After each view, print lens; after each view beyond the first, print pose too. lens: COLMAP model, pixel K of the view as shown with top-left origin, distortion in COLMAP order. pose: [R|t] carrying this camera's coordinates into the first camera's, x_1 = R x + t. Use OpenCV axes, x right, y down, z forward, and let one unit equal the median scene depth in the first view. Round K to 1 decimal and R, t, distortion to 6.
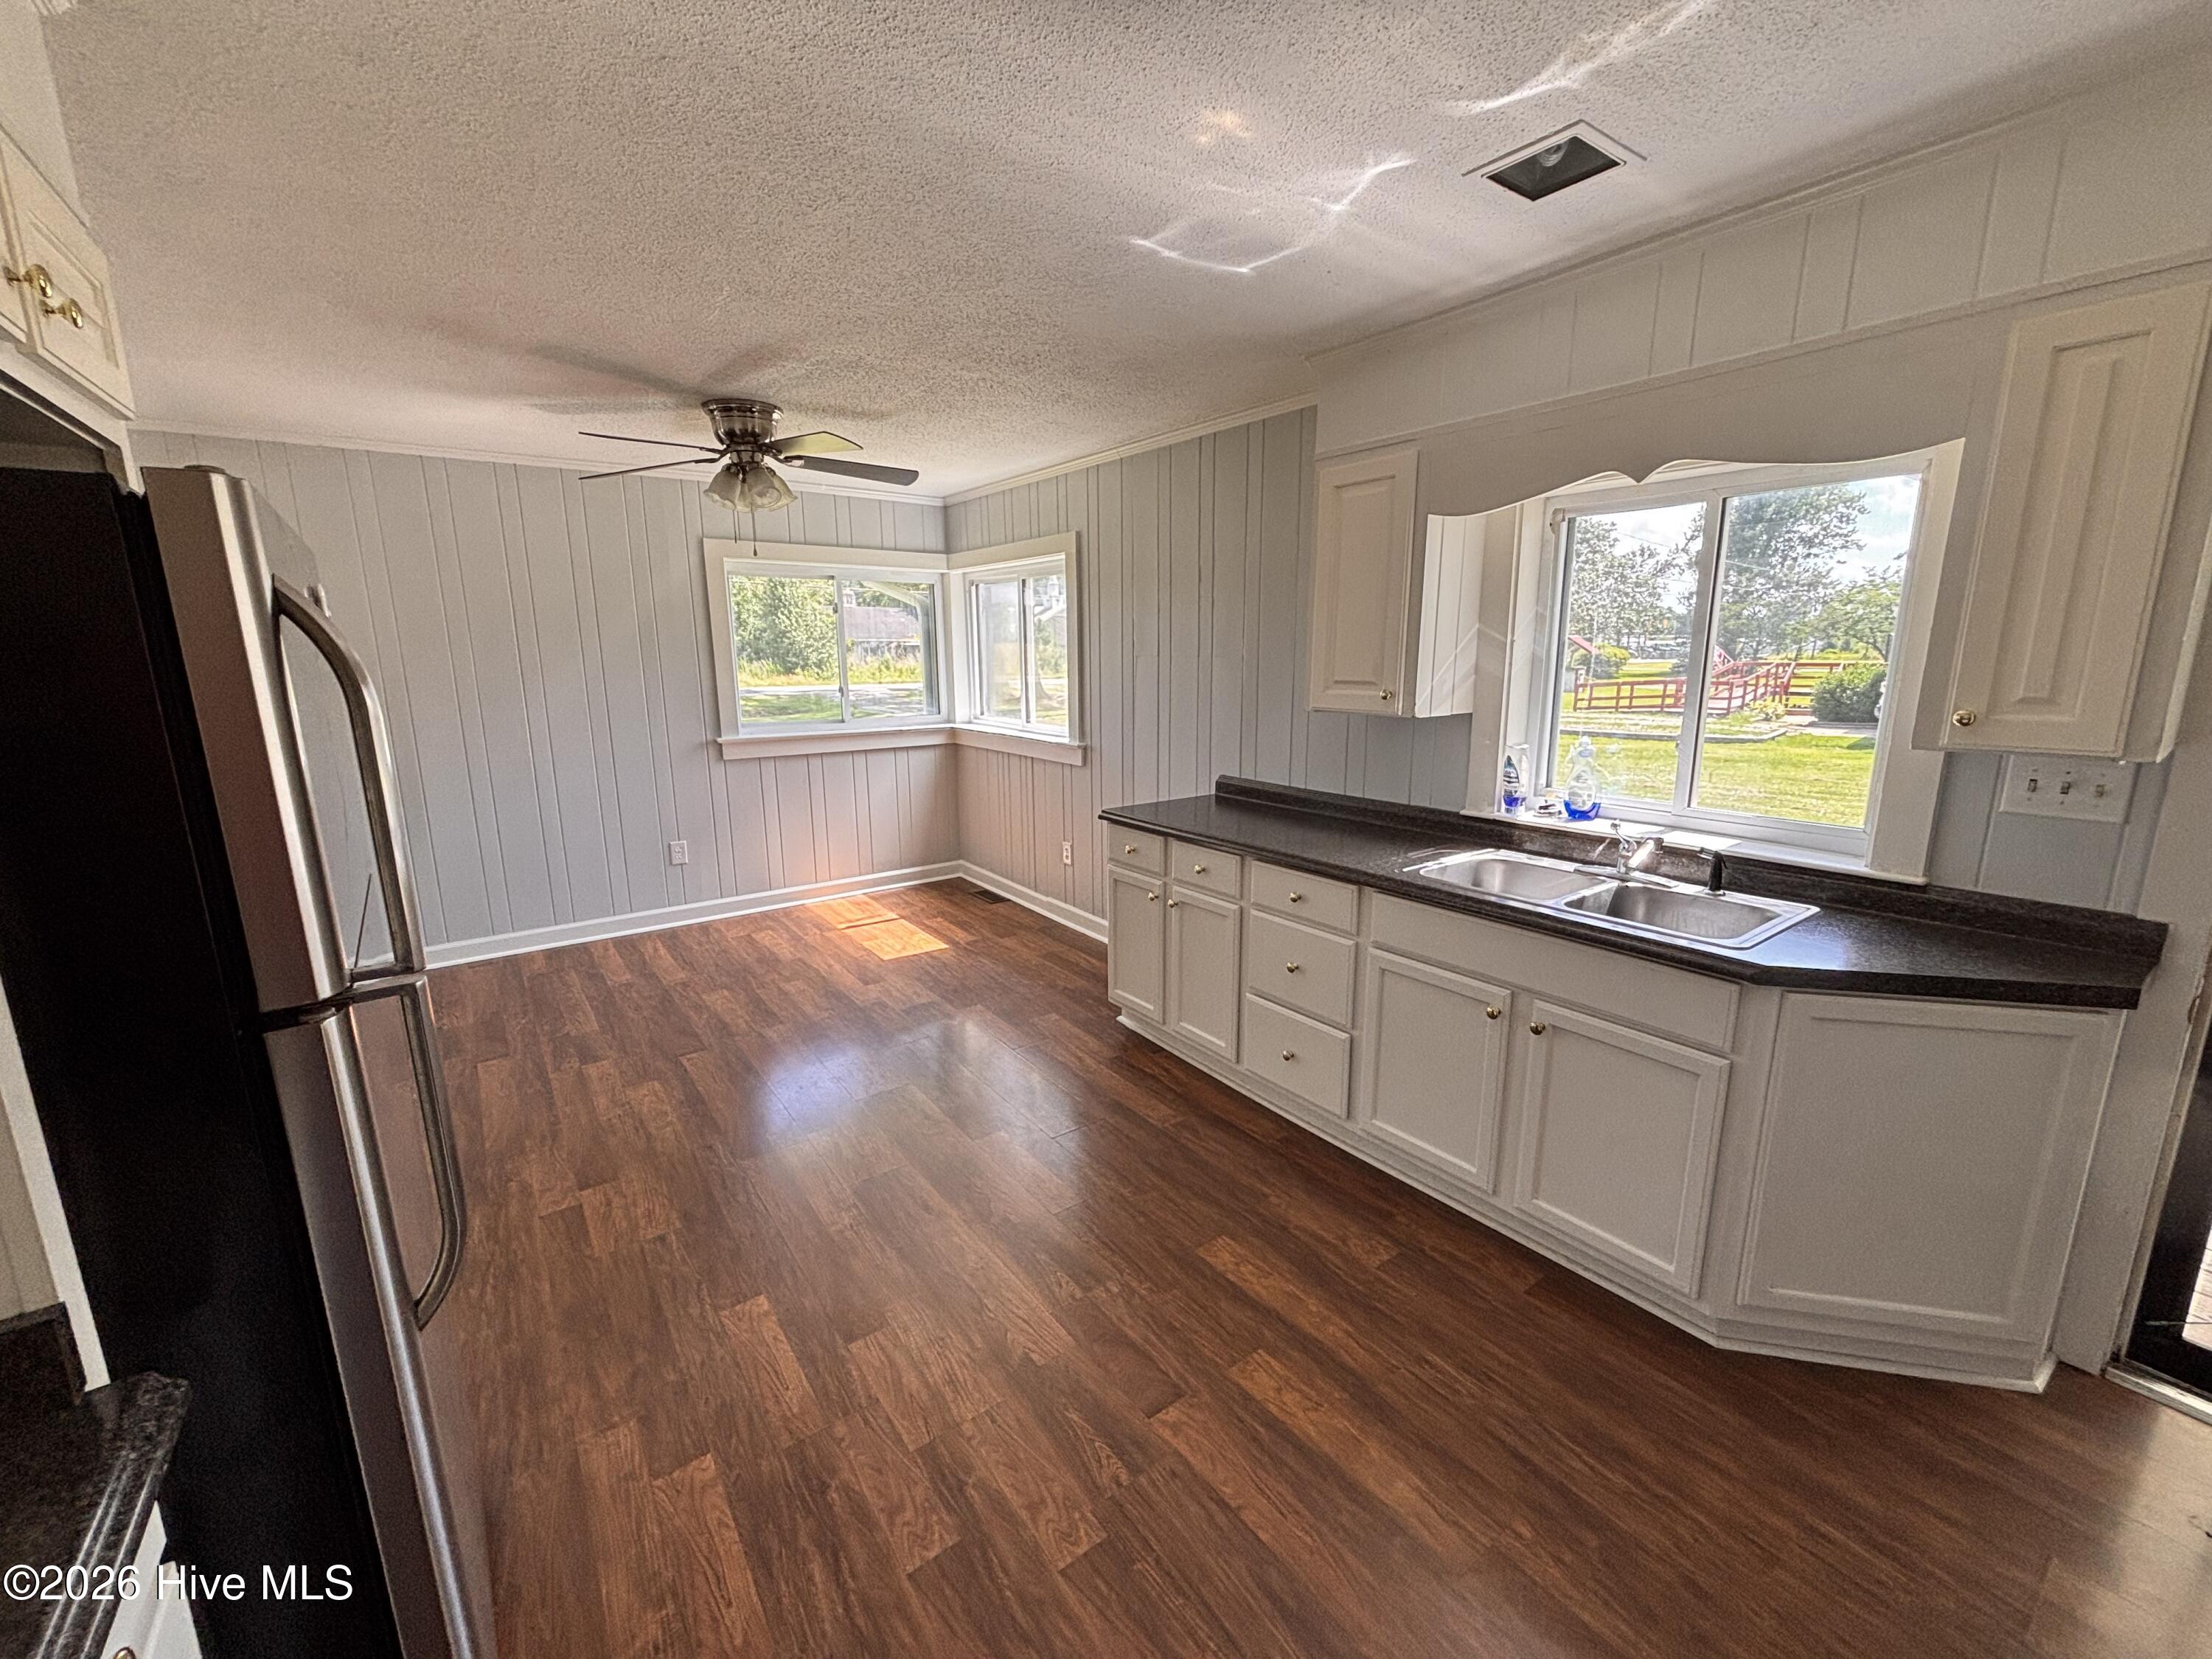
lens RADIAL K [[892.7, 0, 1098.9], [0, 892.7, 833.4], [0, 0, 1]] dist [-0.000137, 0.001782]
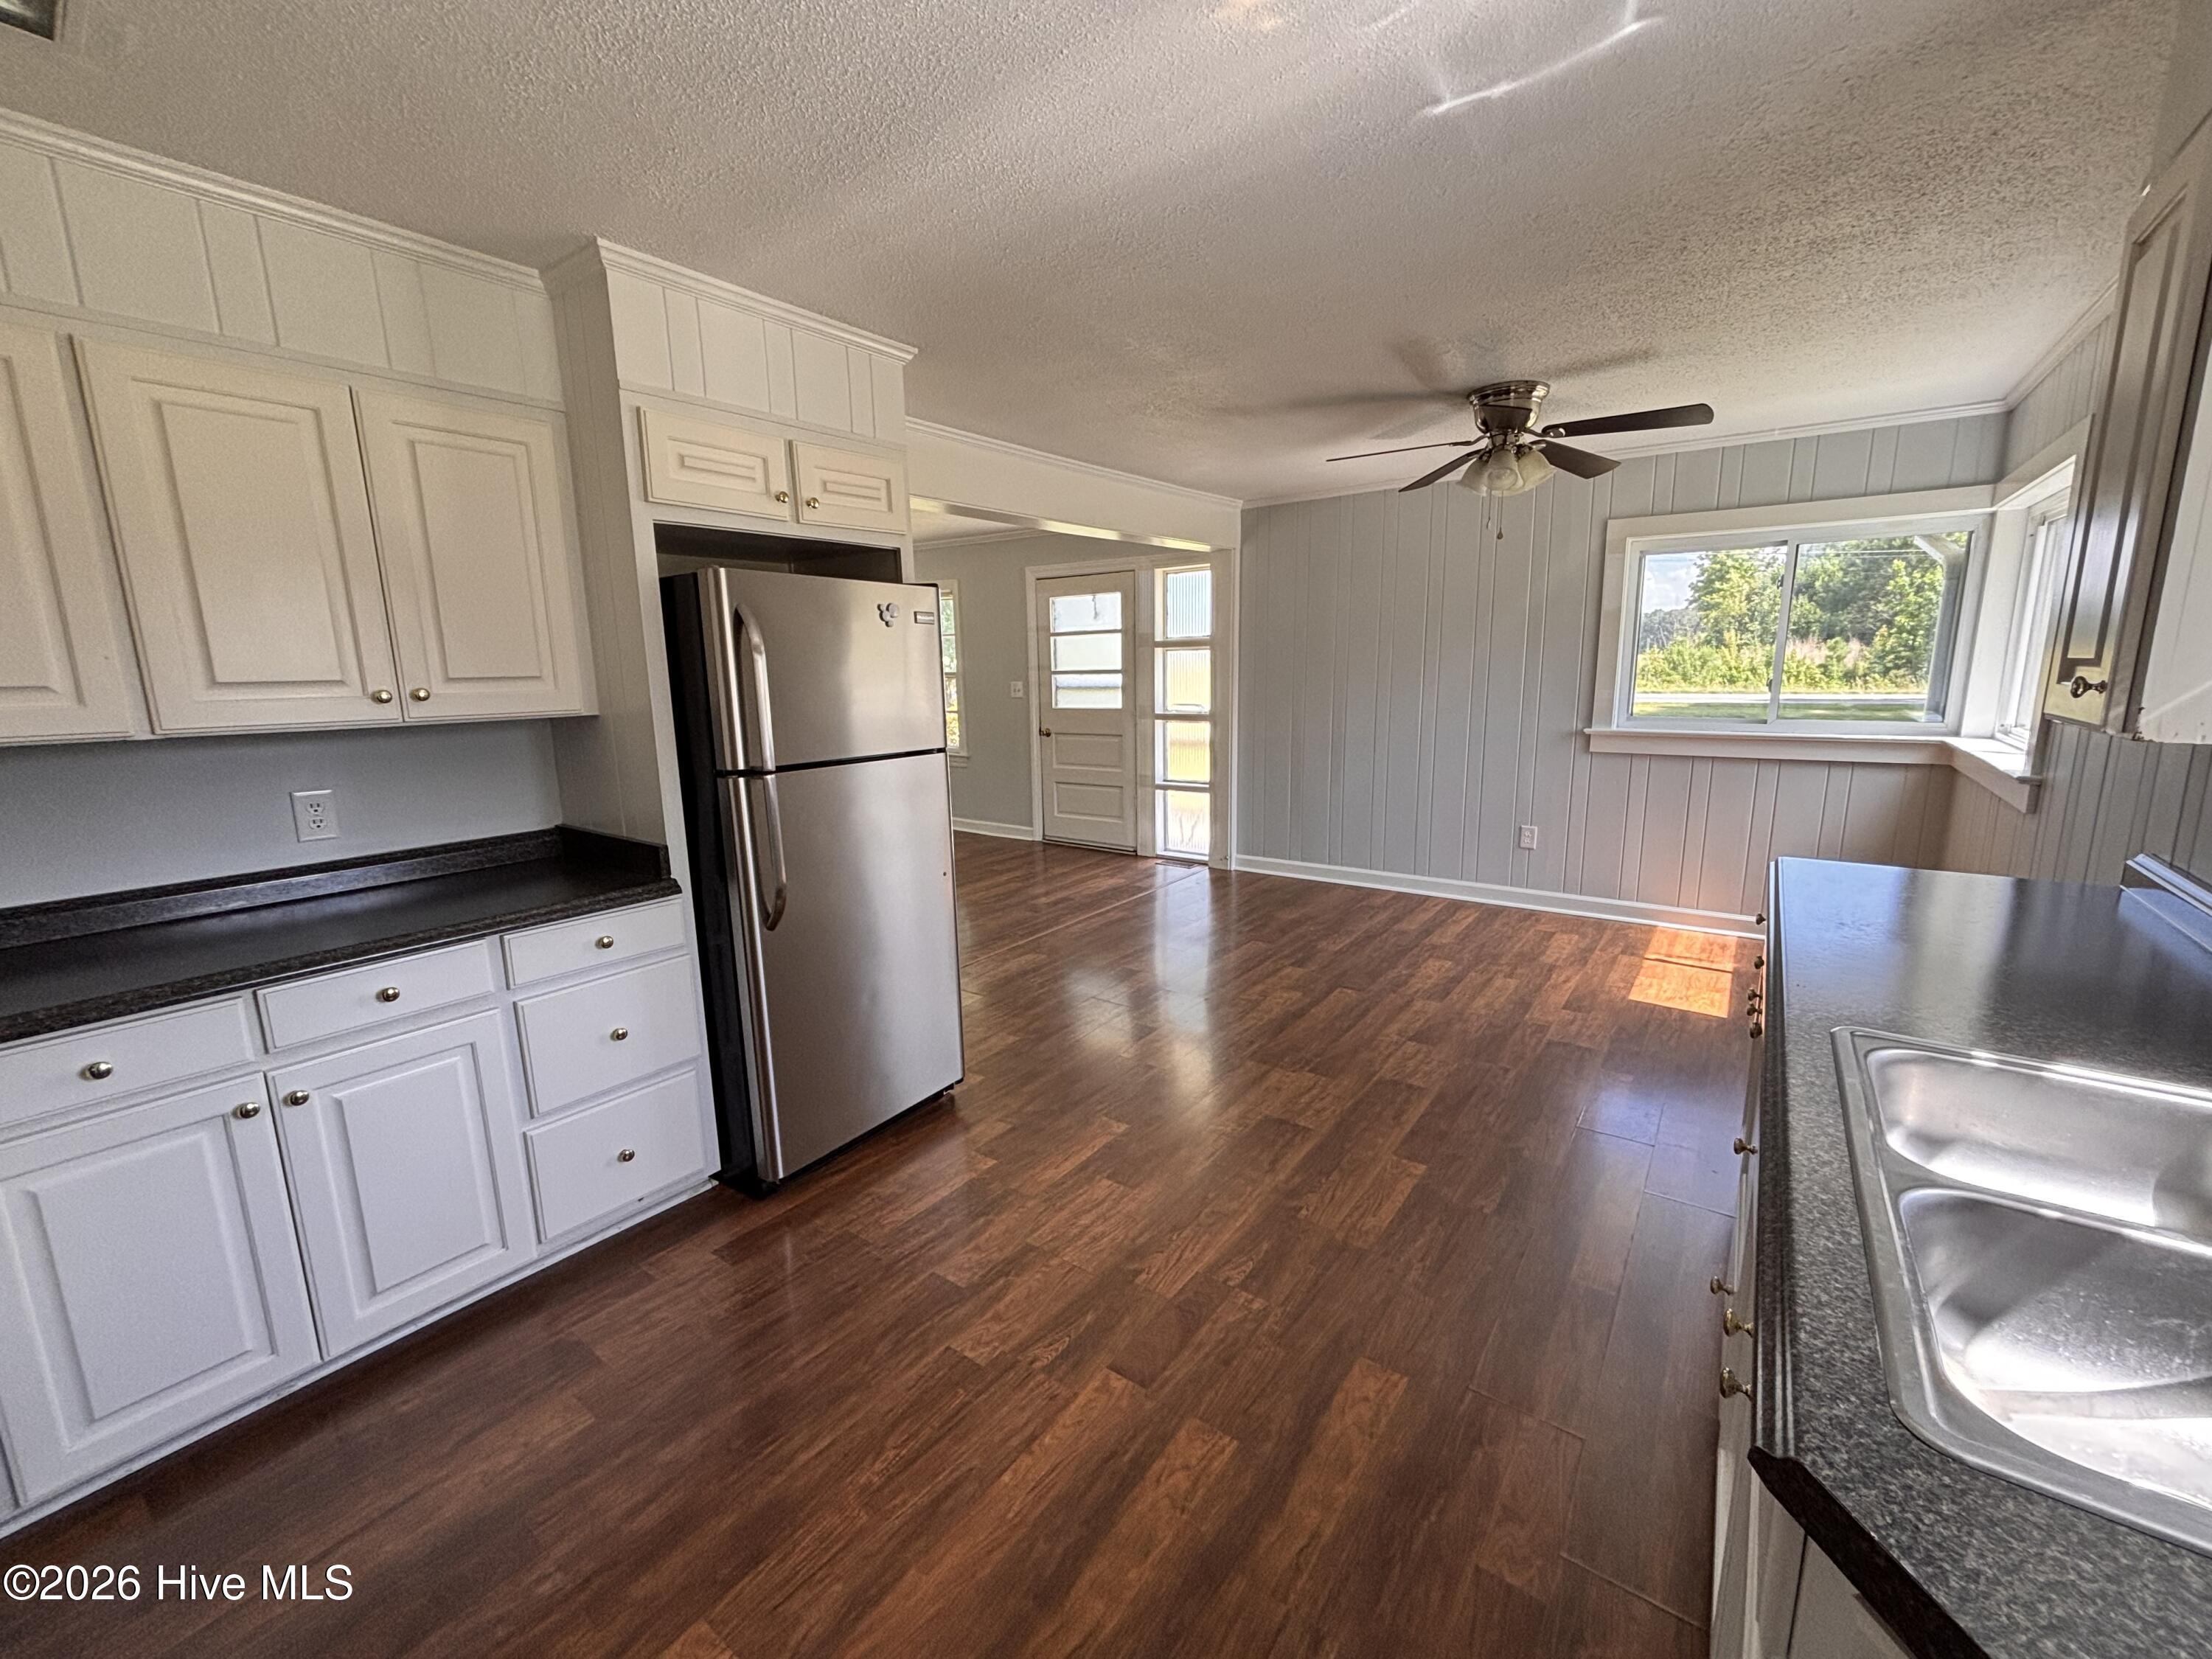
lens RADIAL K [[892.7, 0, 1106.7], [0, 892.7, 830.5], [0, 0, 1]] dist [-0.000137, 0.001782]
pose [[0.305596, 0.179434, -0.935101, 0.368618], [-0.181430, 0.975063, 0.127809, -0.031563], [0.934716, 0.130597, 0.330530, 0.236229]]
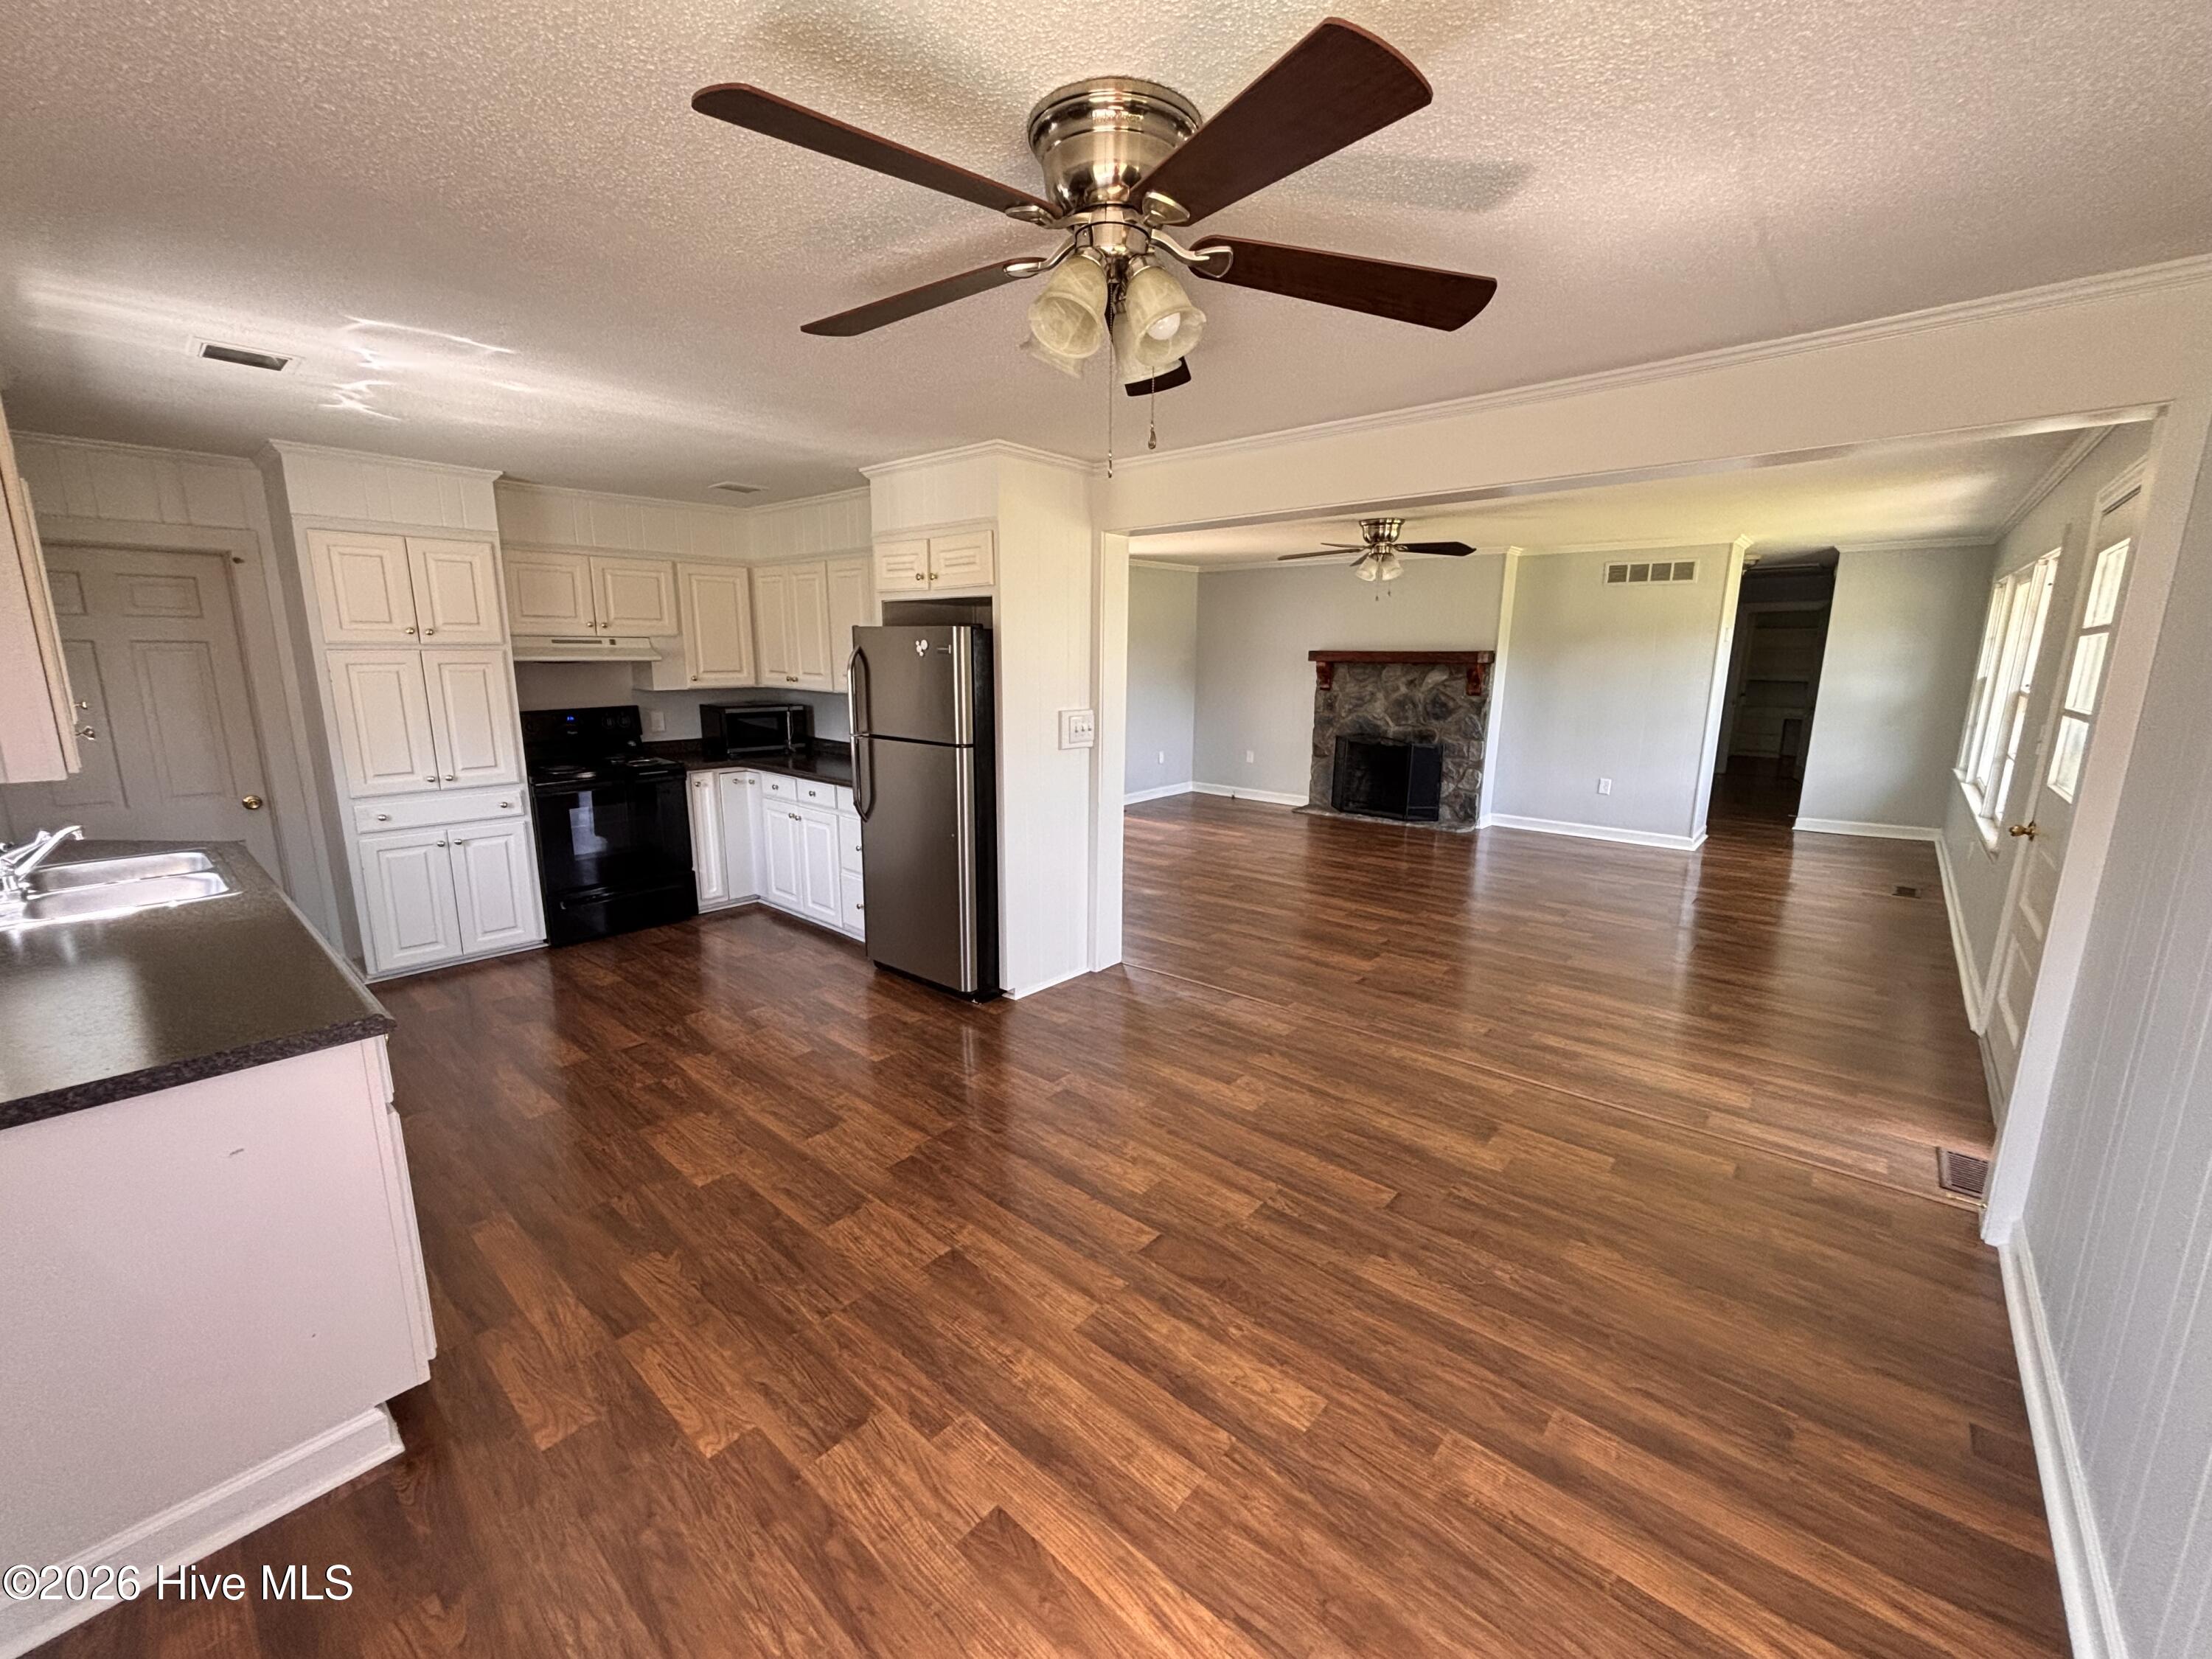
lens RADIAL K [[892.7, 0, 1096.3], [0, 892.7, 827.5], [0, 0, 1]] dist [-0.000137, 0.001782]
pose [[-0.975610, 0.044725, -0.214907, -0.212641], [-0.044572, 0.918267, 0.393446, -0.255140], [0.214939, 0.393428, -0.893877, 1.150890]]
